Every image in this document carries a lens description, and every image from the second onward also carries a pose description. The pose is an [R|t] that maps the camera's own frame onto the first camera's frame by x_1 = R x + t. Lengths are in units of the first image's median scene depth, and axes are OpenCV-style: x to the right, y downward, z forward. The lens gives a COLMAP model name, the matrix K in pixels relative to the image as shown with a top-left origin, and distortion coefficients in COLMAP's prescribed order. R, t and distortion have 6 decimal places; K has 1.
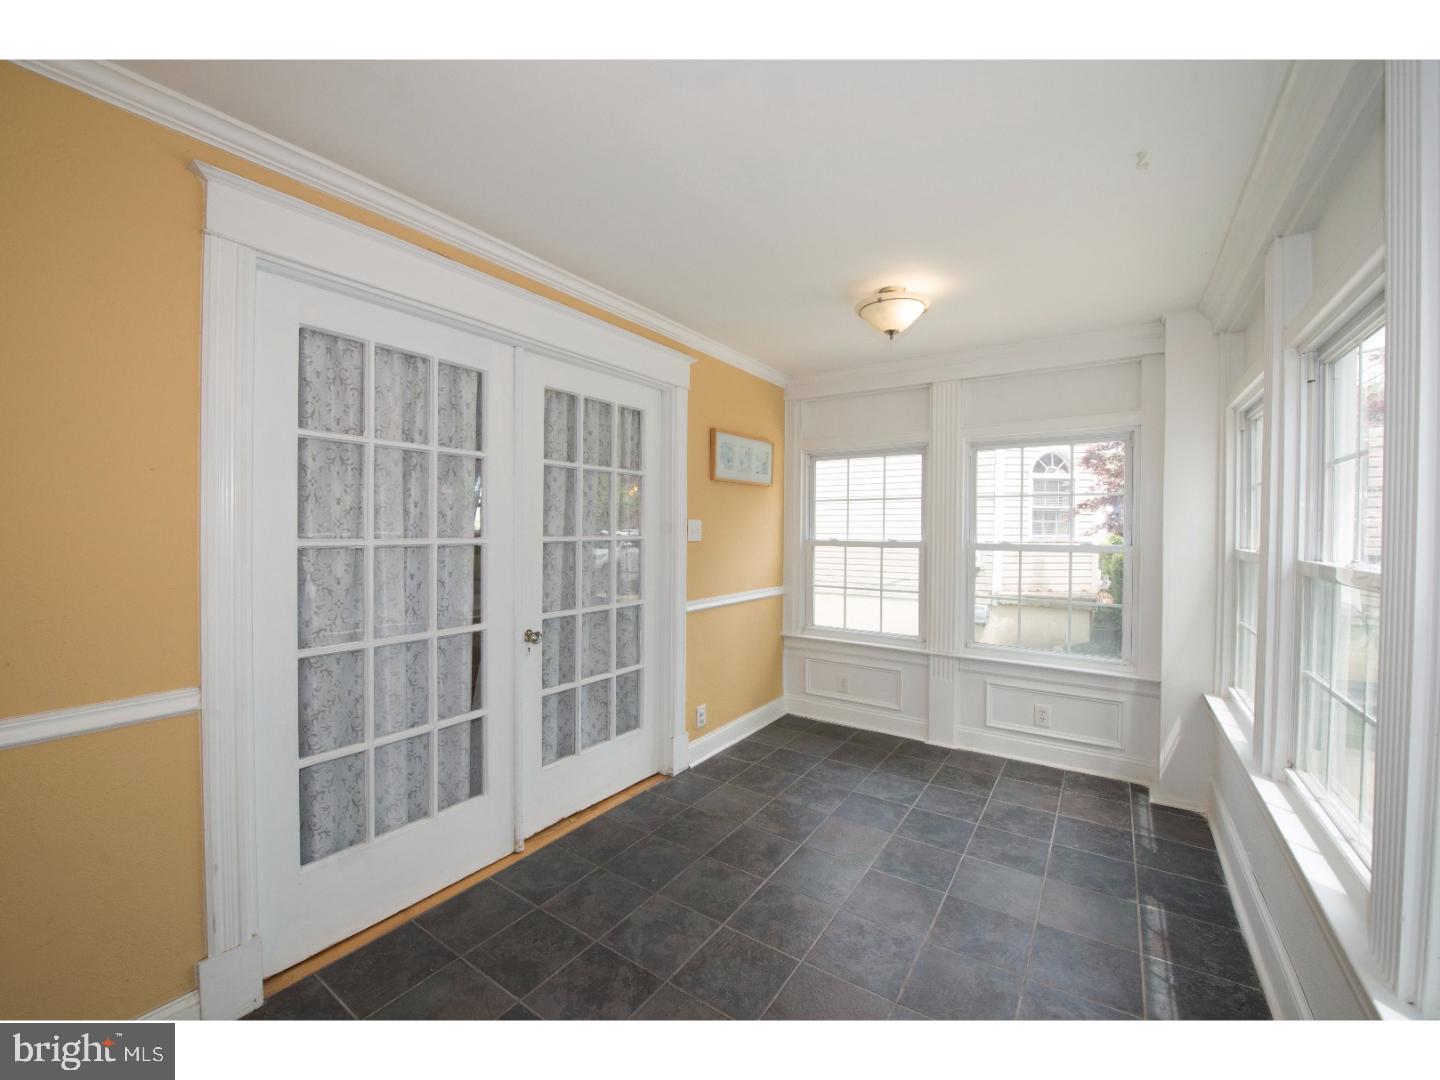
lens RADIAL K [[570.2, 0, 727.5], [0, 570.2, 535.7], [0, 0, 1]] dist [-0.023601, 0.000075]
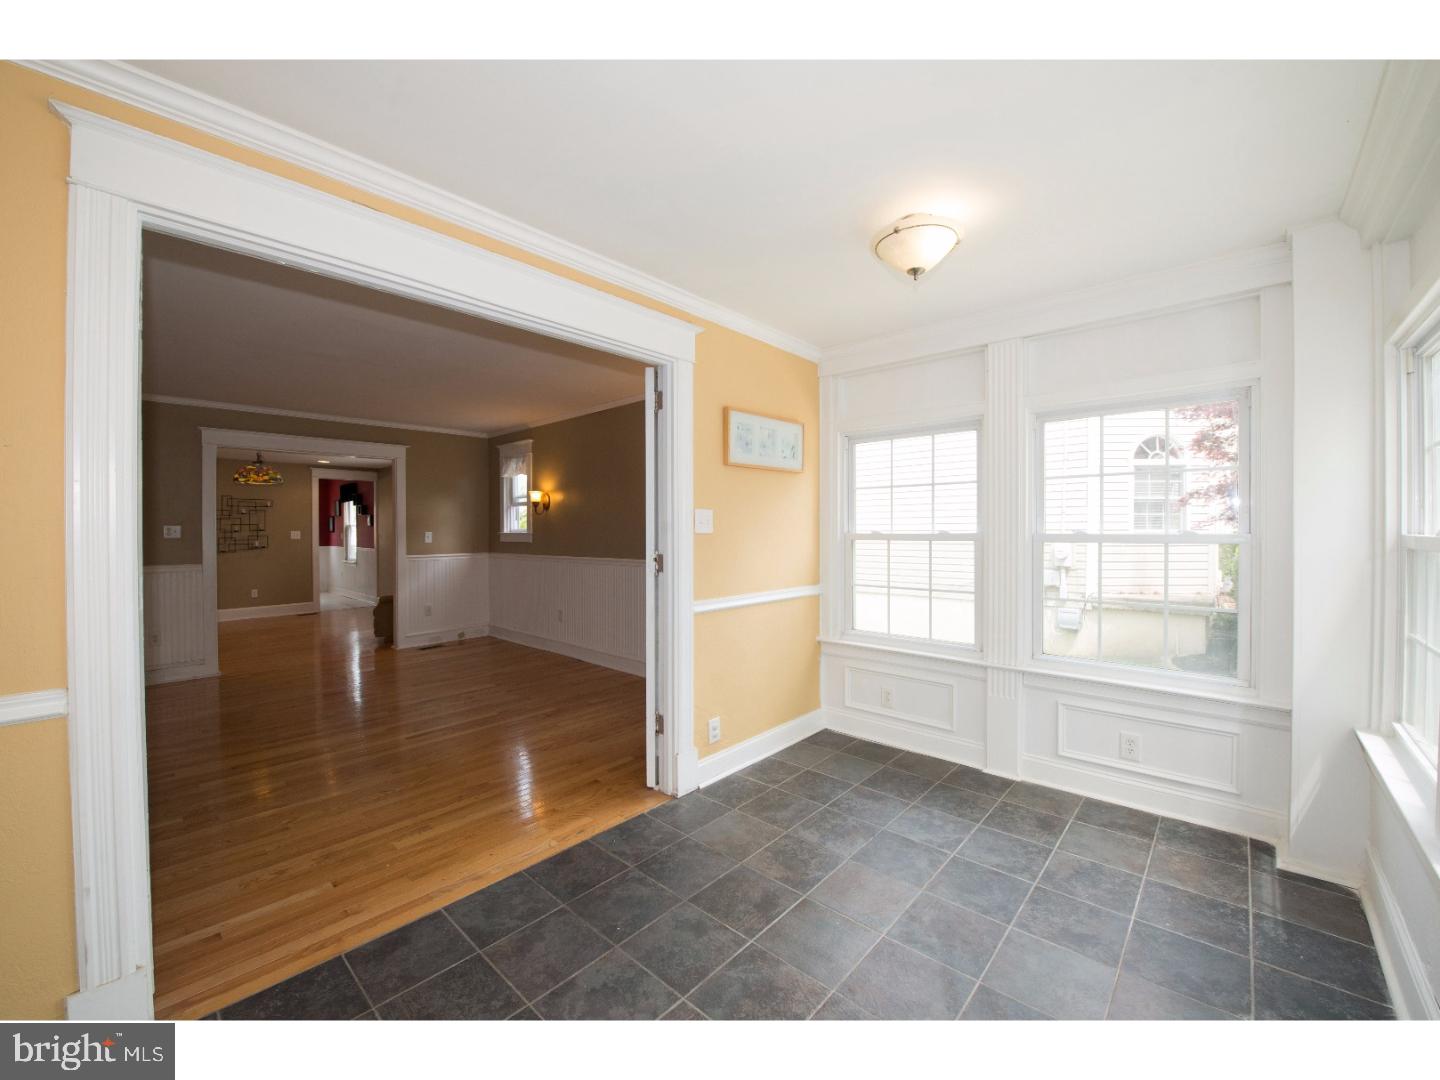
lens RADIAL K [[570.2, 0, 727.5], [0, 570.2, 535.7], [0, 0, 1]] dist [-0.023601, 0.000075]
pose [[0.989960, -0.008203, -0.141111, 0.108118], [0.007768, 0.999963, -0.003635, 0.017260], [0.141136, 0.002503, 0.989987, 0.129243]]
